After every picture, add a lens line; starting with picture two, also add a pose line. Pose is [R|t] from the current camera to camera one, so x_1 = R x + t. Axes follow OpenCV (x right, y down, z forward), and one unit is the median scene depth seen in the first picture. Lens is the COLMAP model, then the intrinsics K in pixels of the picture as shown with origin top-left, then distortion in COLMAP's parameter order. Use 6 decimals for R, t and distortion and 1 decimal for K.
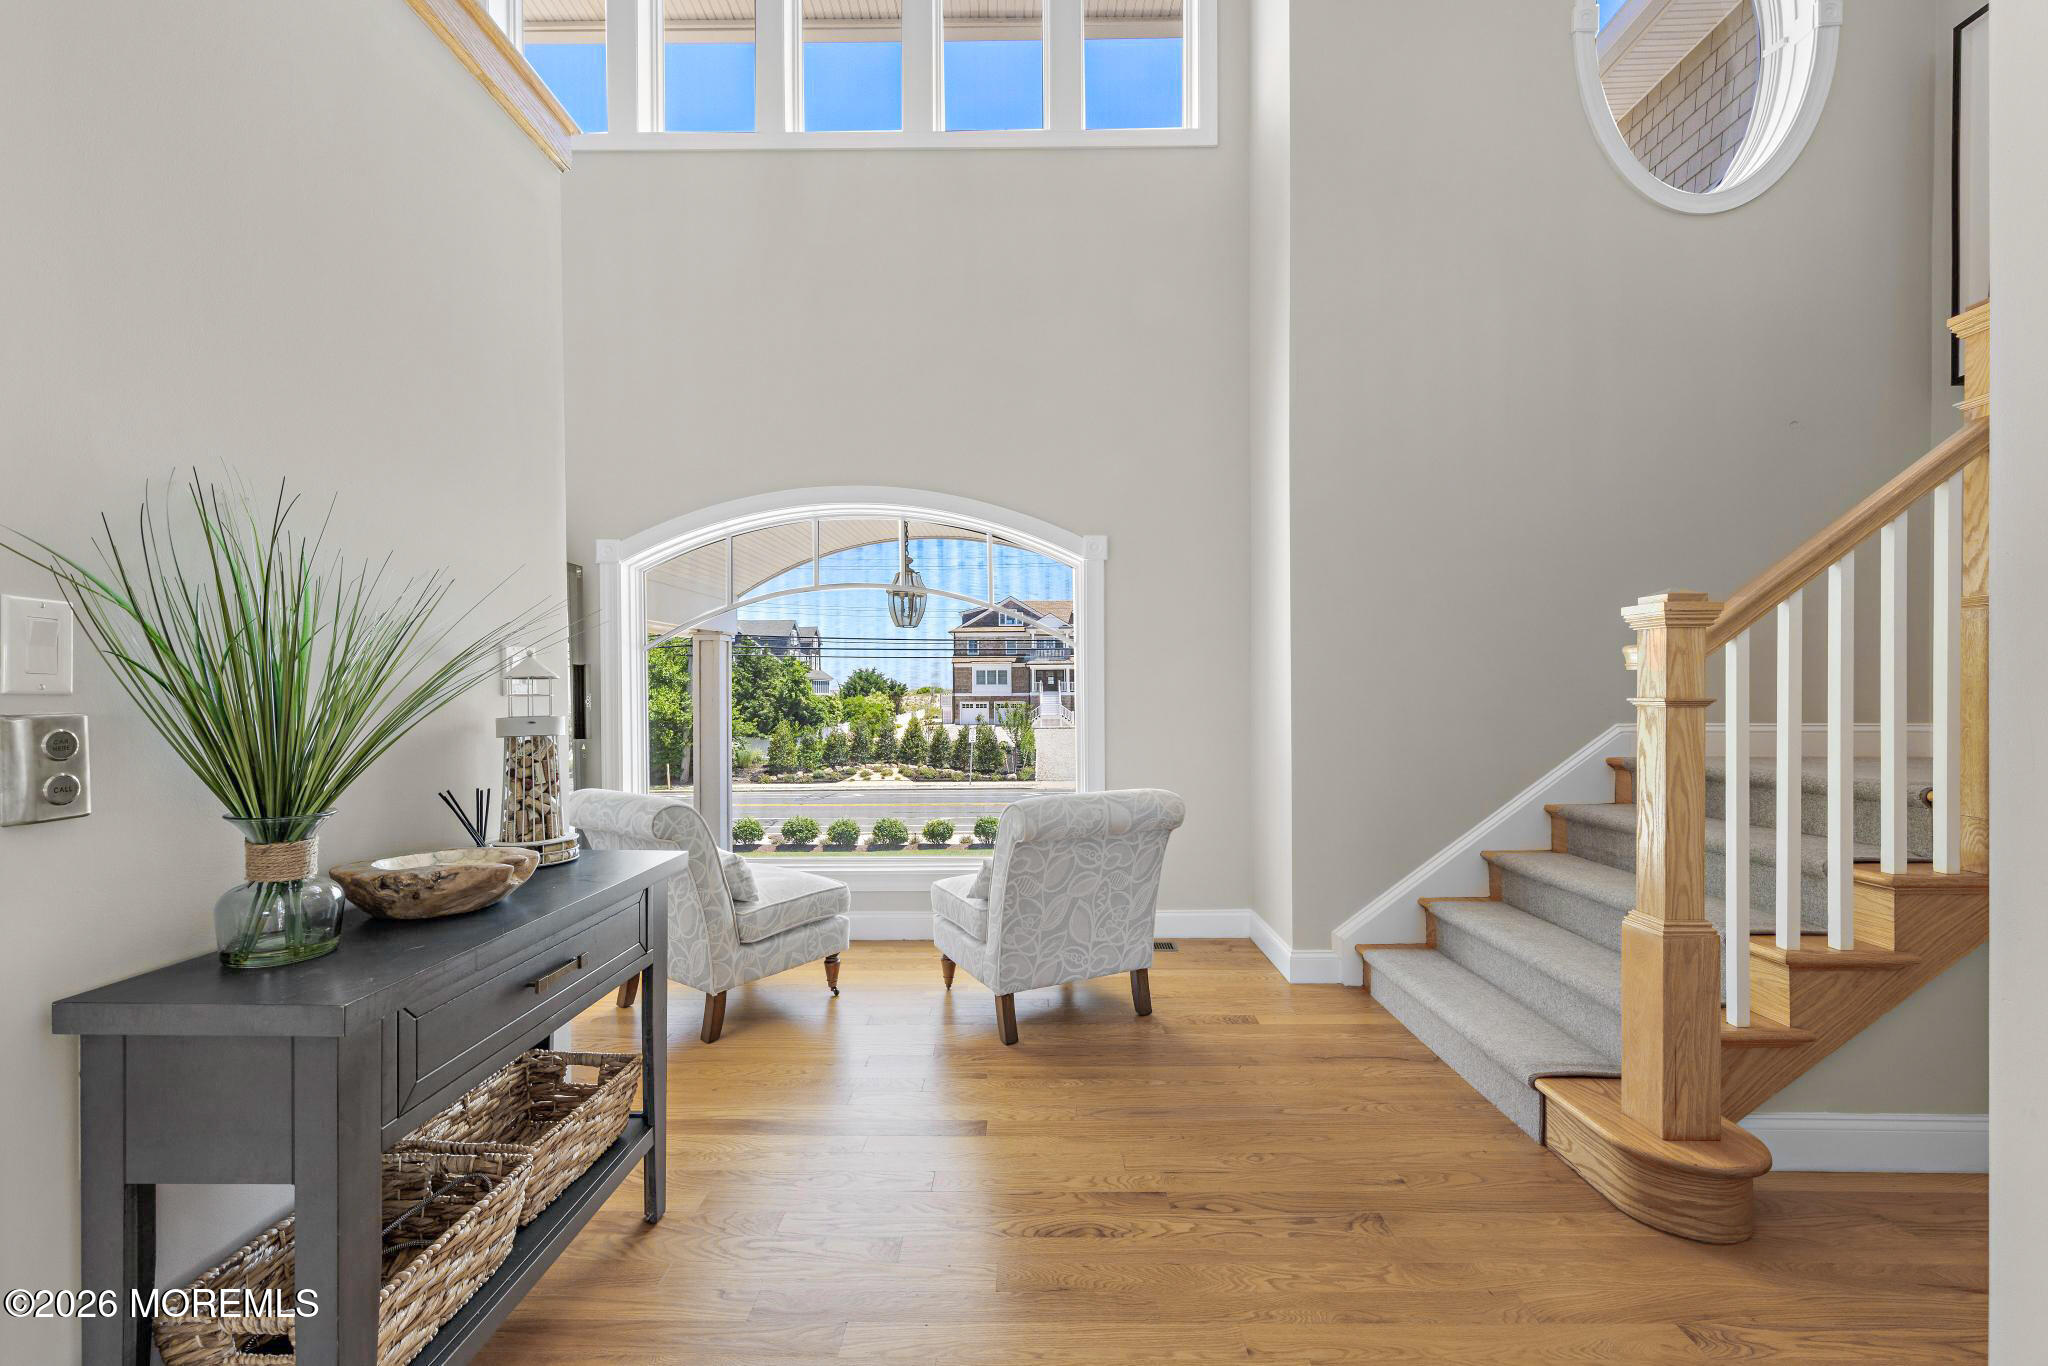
lens RADIAL K [[792.0, 0, 1066.6], [0, 792.0, 689.1], [0, 0, 1]] dist [0.006368, -0.000404]
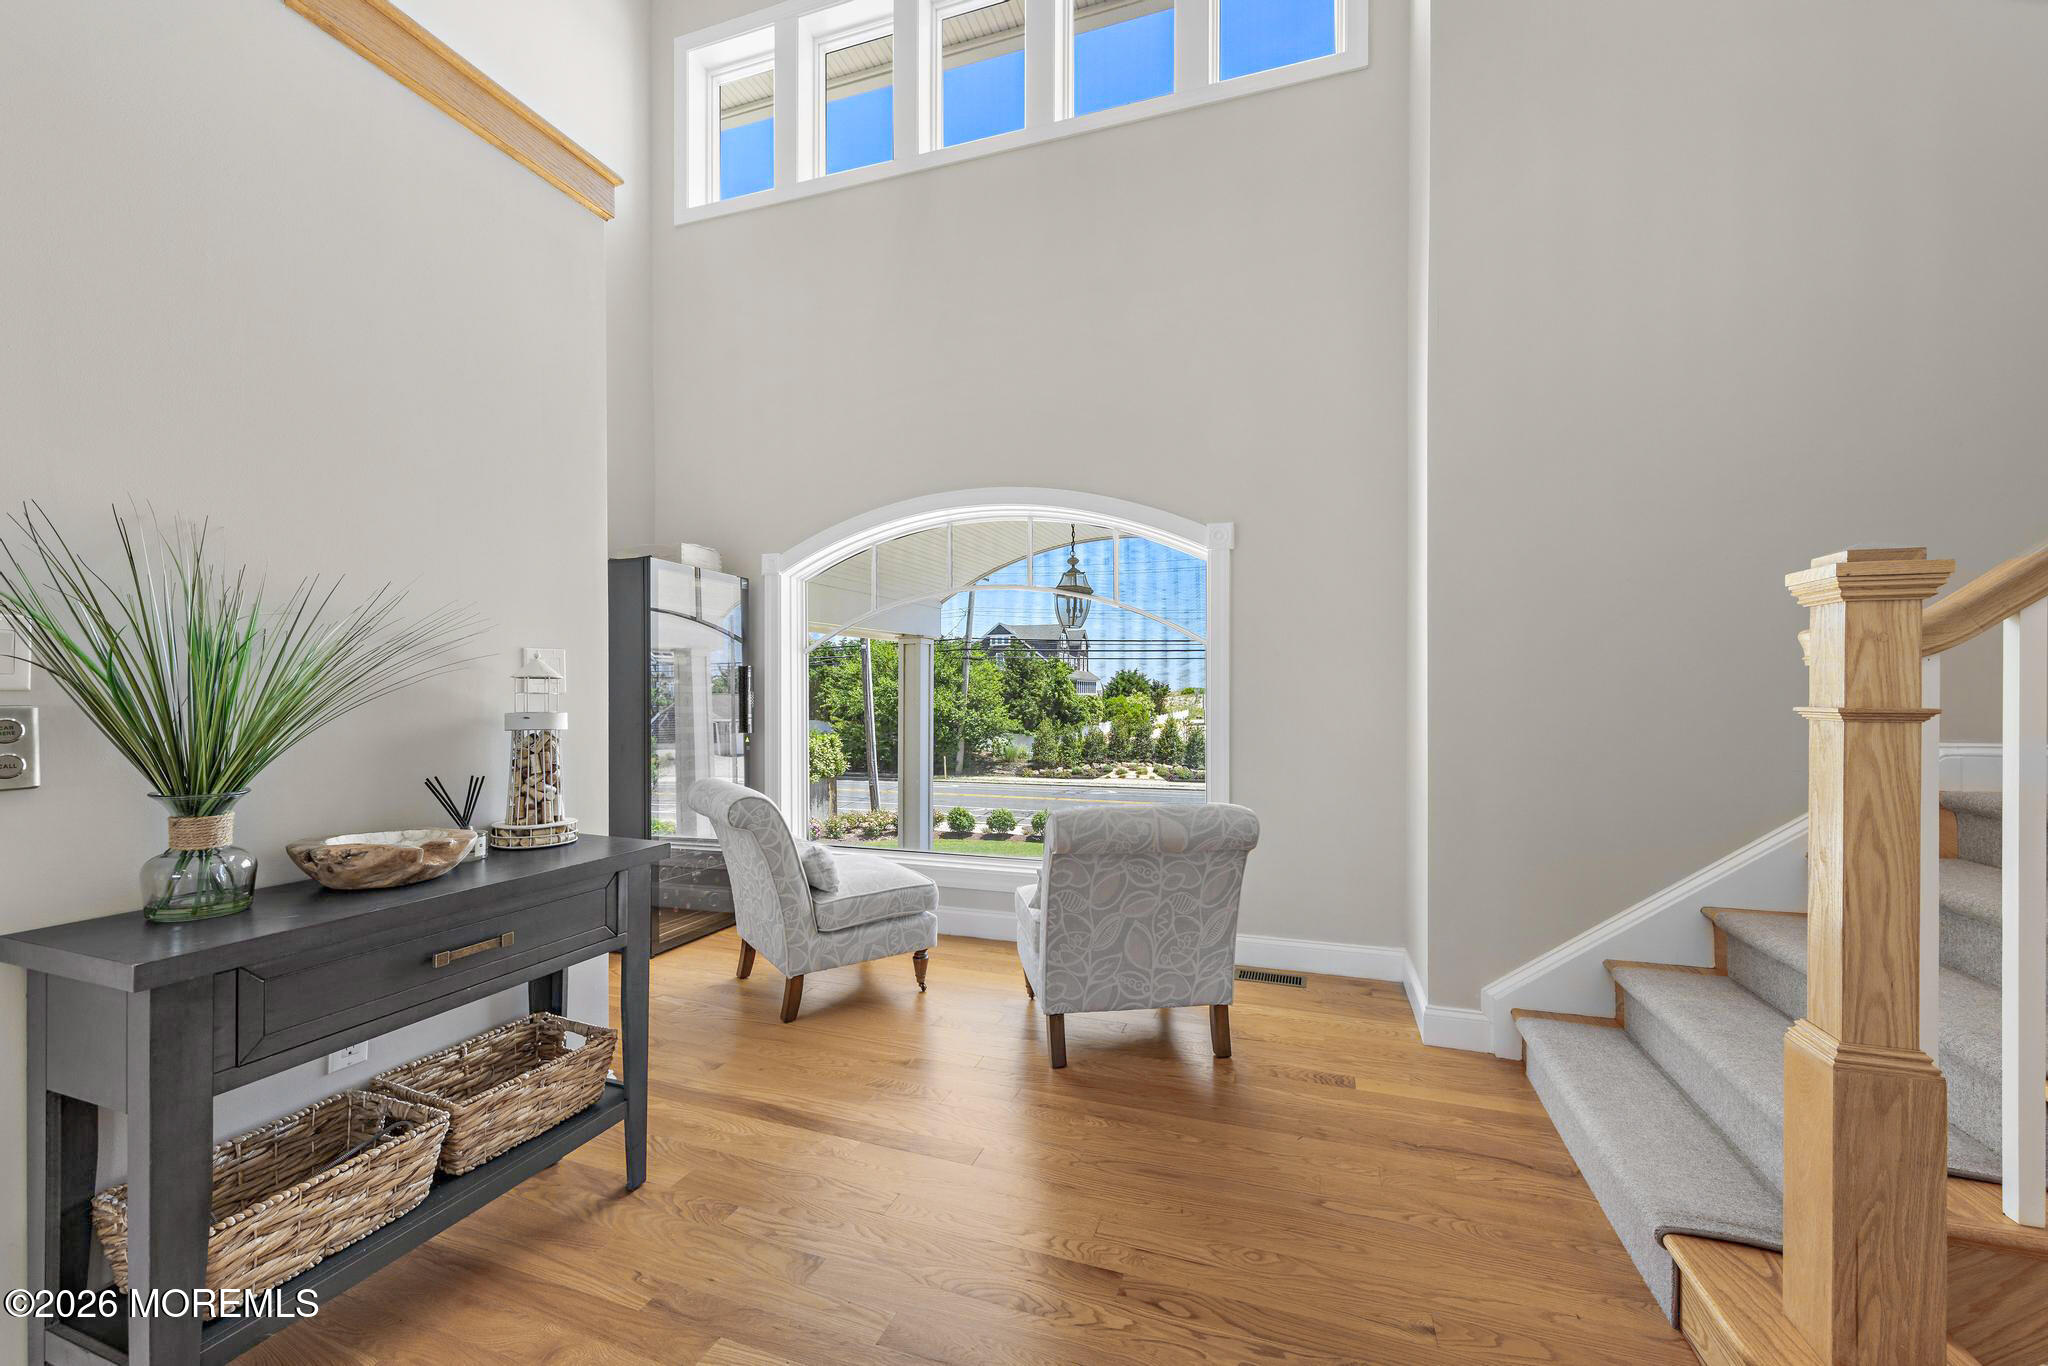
lens RADIAL K [[792.0, 0, 1074.8], [0, 792.0, 688.2], [0, 0, 1]] dist [0.006368, -0.000404]
pose [[0.948897, 0.003745, -0.315564, 0.248784], [-0.004322, 0.999990, -0.001129, -0.000963], [0.315556, 0.002435, 0.948904, 0.116597]]
